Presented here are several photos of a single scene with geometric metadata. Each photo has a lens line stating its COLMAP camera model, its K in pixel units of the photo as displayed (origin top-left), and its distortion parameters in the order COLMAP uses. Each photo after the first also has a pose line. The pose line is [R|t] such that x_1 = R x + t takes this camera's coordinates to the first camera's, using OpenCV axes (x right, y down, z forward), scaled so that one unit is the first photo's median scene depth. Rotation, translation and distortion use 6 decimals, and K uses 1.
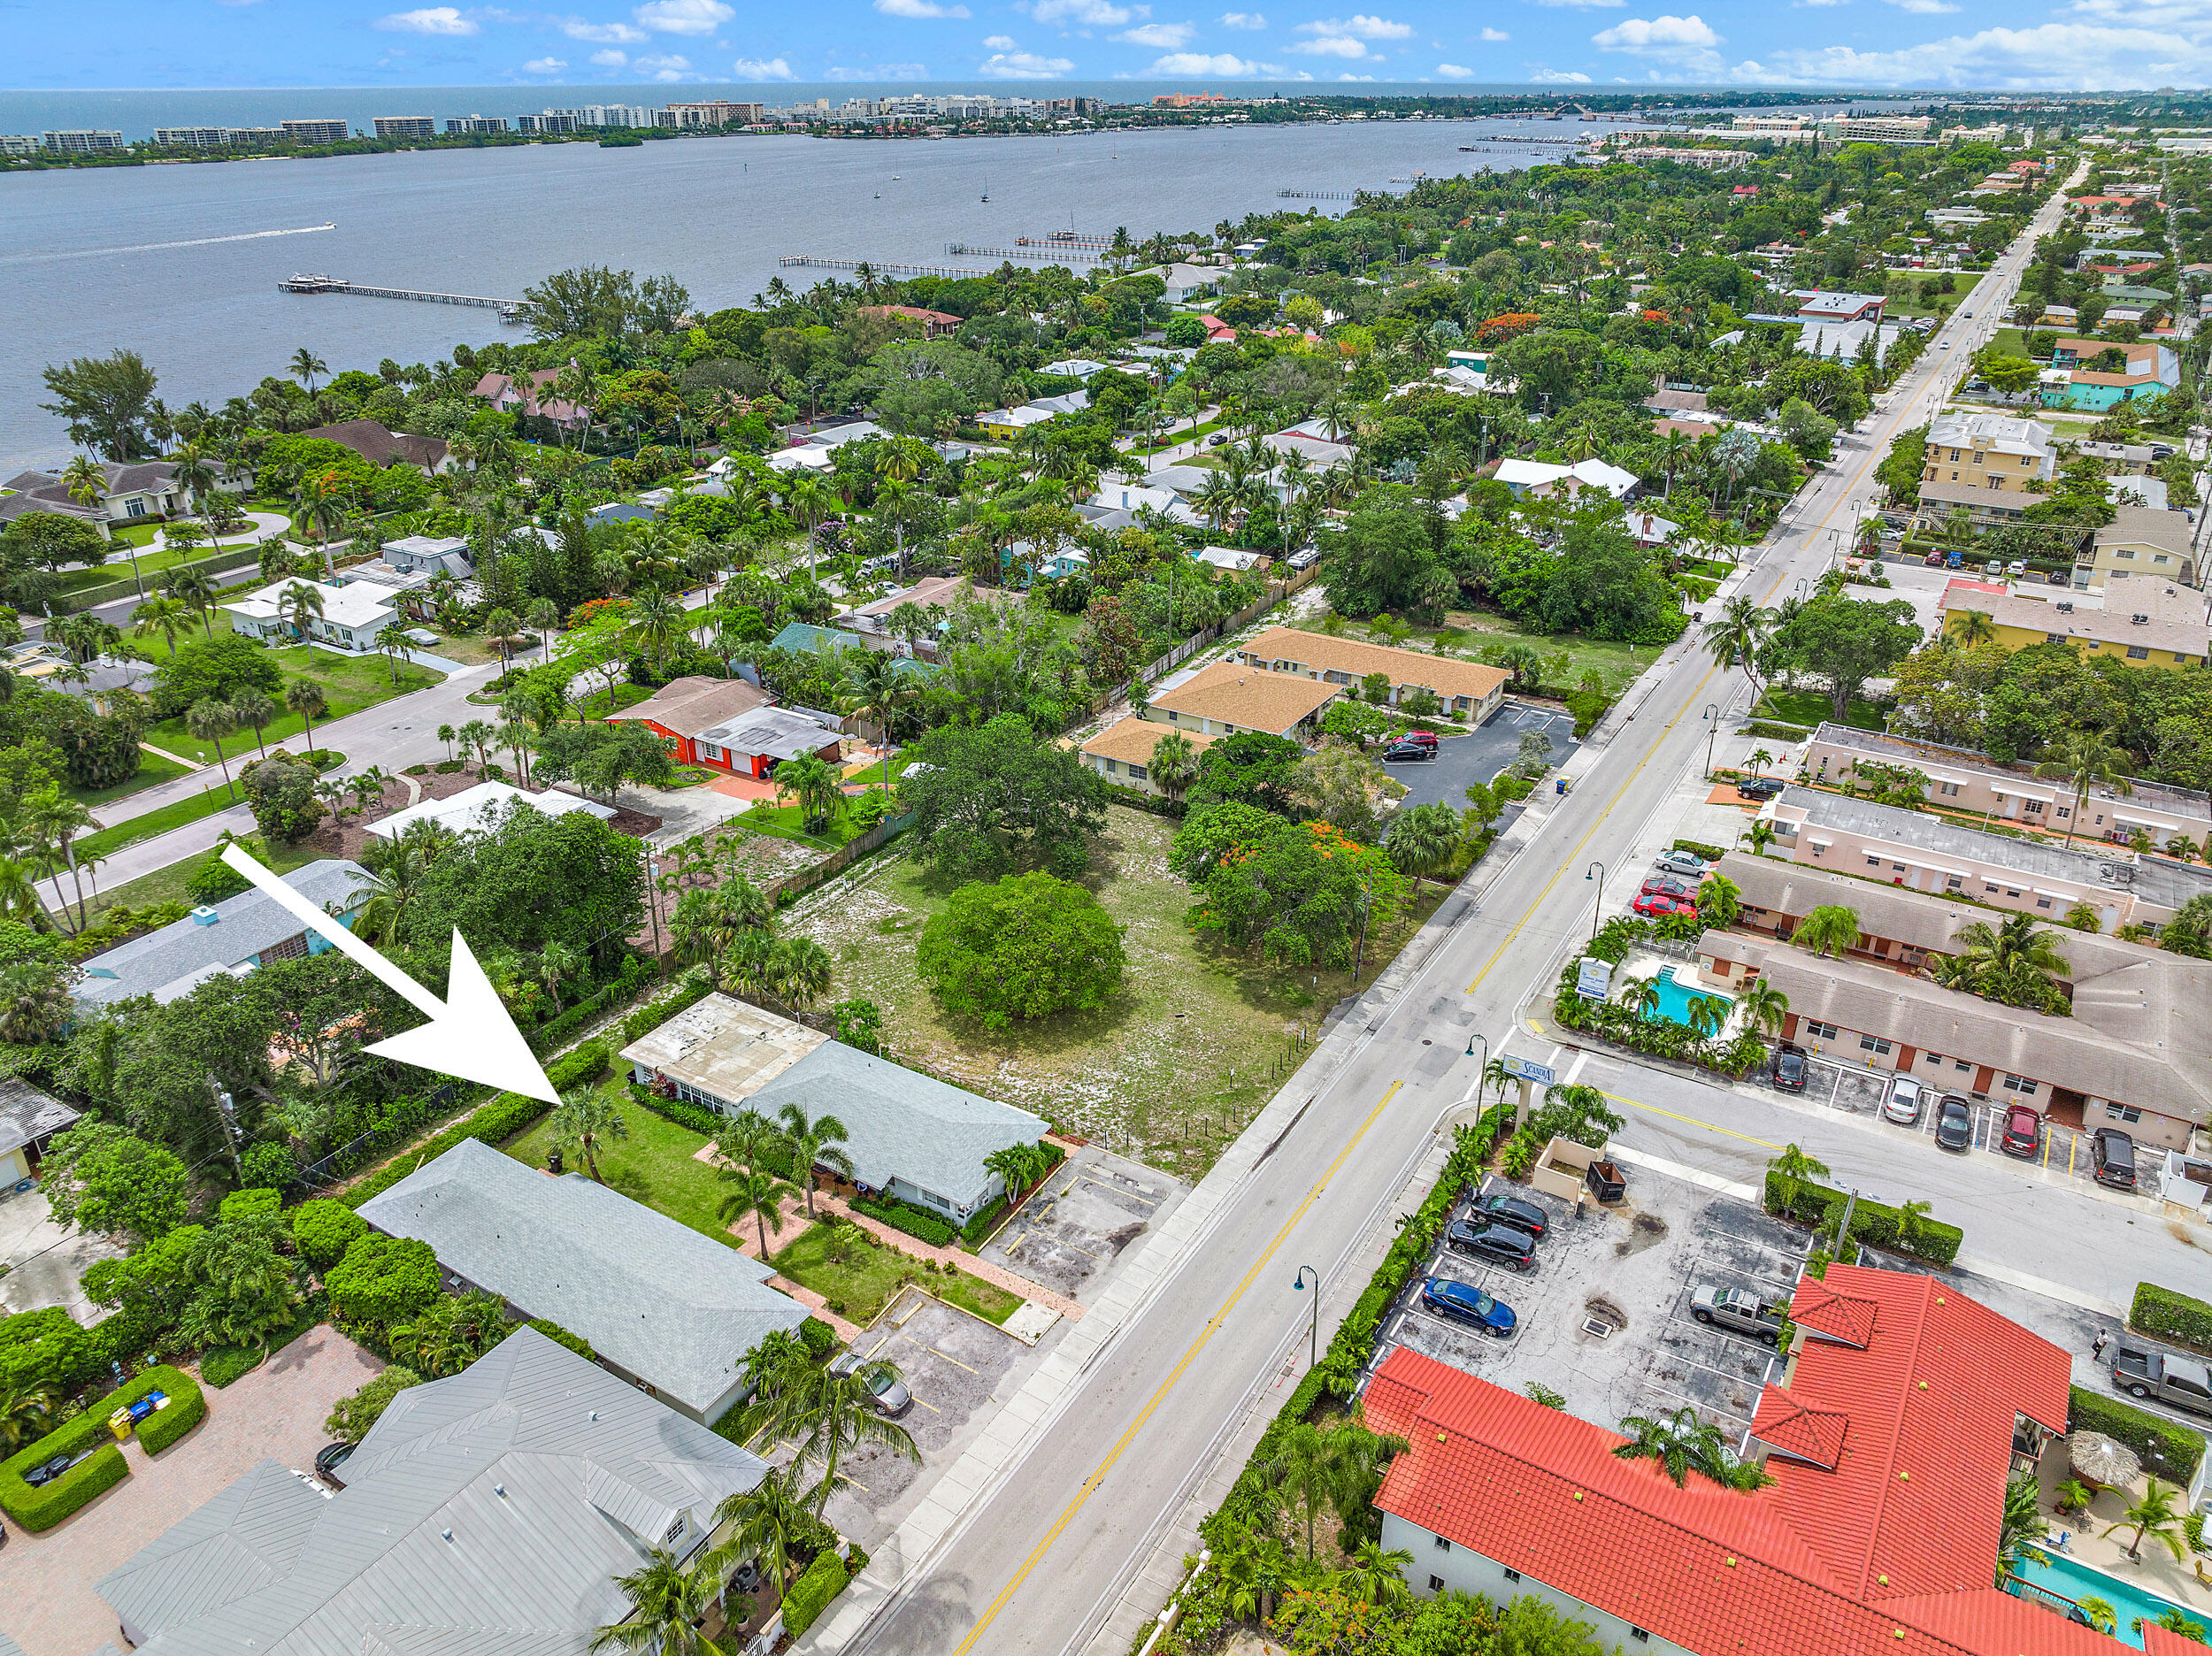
lens RADIAL K [[1629.5, 0, 1106.0], [0, 1629.5, 828.0], [0, 0, 1]] dist [0.036437, -0.037243]
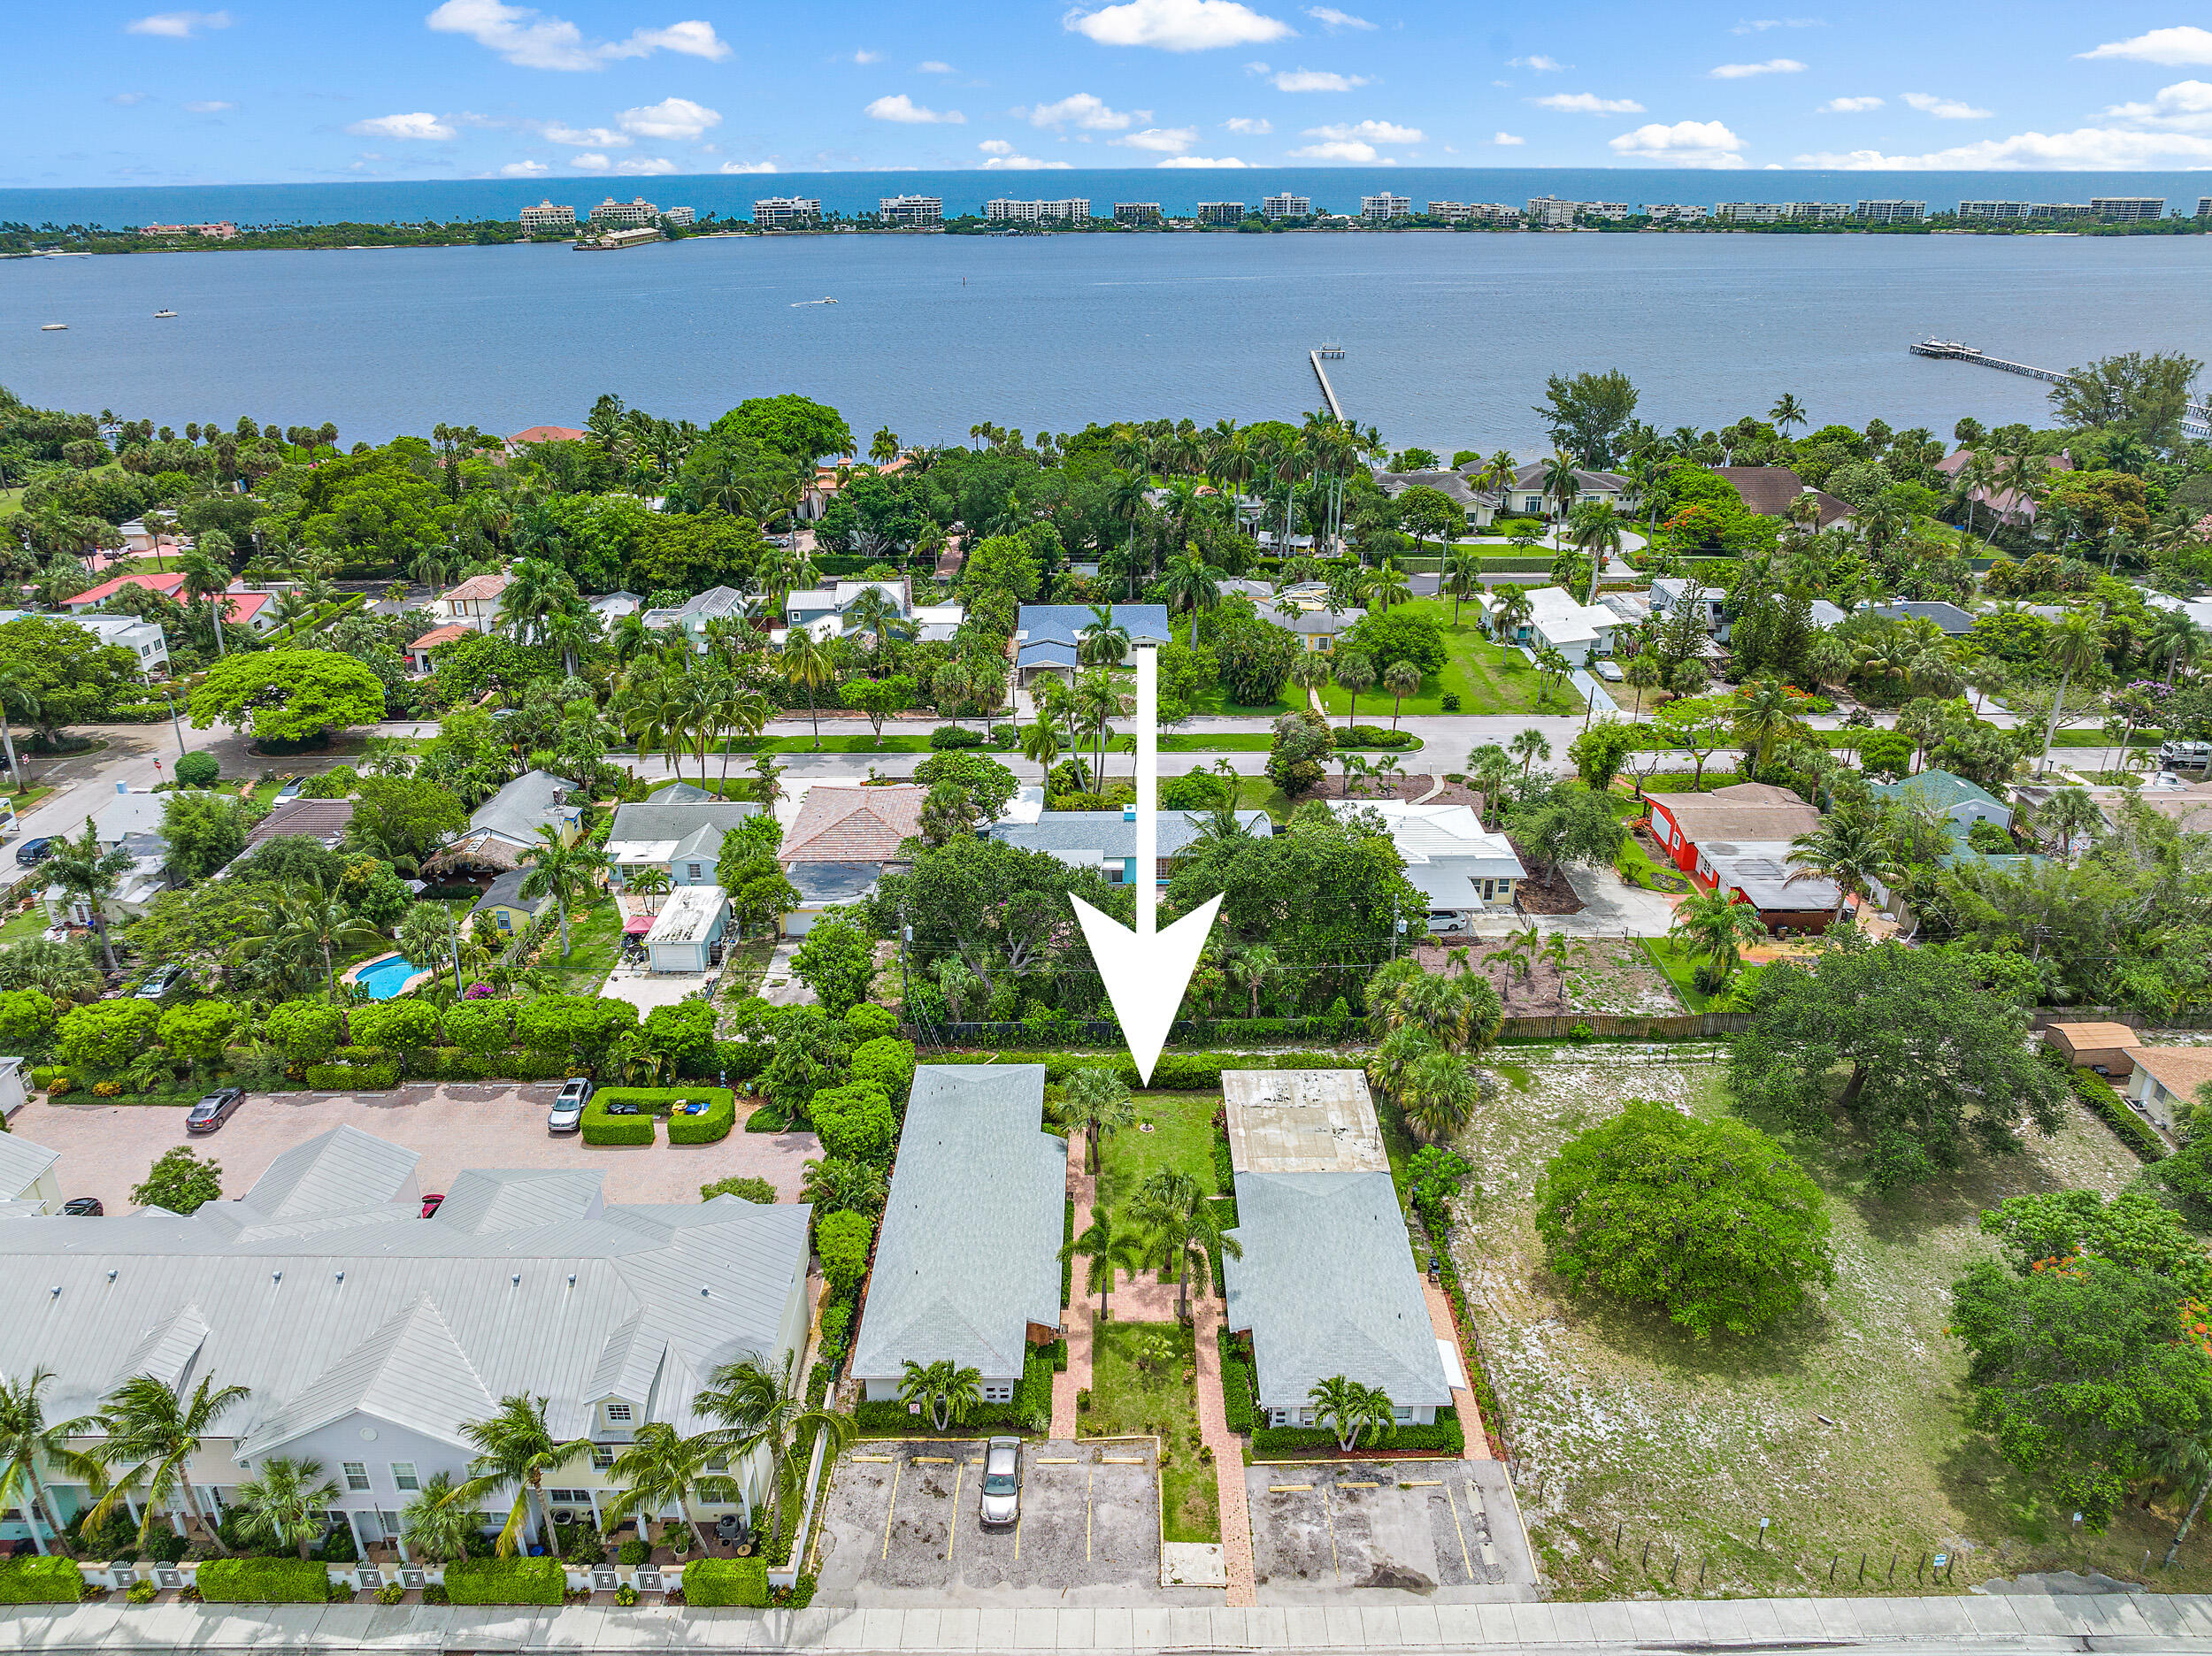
lens RADIAL K [[1629.5, 0, 1106.0], [0, 1629.5, 828.0], [0, 0, 1]] dist [0.036437, -0.037243]
pose [[0.539955, 0.343690, -0.768327, 0.330564], [-0.377701, 0.914704, 0.143731, -0.096258], [0.752190, 0.212590, 0.623711, 0.315936]]
